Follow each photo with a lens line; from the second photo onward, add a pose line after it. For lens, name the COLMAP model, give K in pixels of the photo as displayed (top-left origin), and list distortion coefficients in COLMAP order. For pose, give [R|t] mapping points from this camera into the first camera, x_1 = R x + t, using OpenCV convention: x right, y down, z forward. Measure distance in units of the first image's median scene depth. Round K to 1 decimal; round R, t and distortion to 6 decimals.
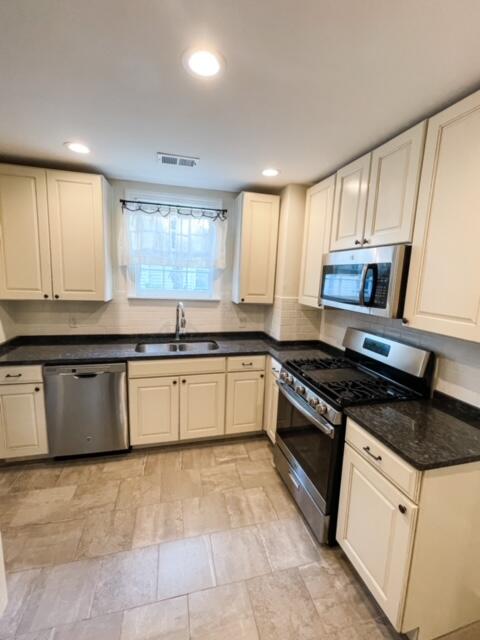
lens RADIAL K [[275.6, 0, 239.9], [0, 275.6, 317.2], [0, 0, 1]] dist [-0.010268, 0.000235]
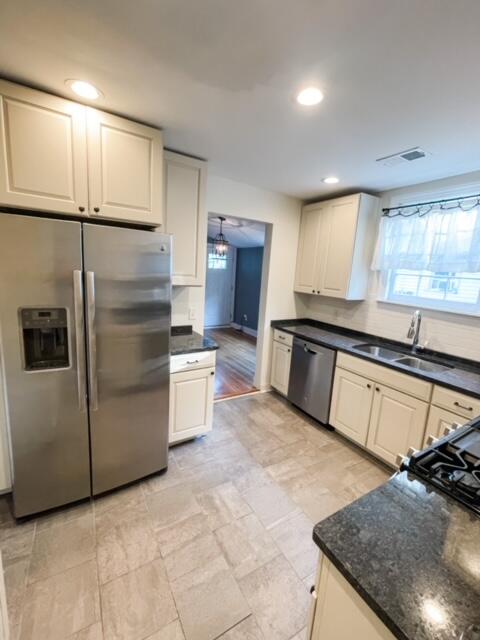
lens RADIAL K [[275.6, 0, 241.3], [0, 275.6, 319.0], [0, 0, 1]] dist [-0.010268, 0.000235]
pose [[0.273538, 0.153366, -0.949555, 0.547947], [-0.195891, 0.975399, 0.101110, -0.007556], [0.941702, 0.158351, 0.296852, 0.246499]]
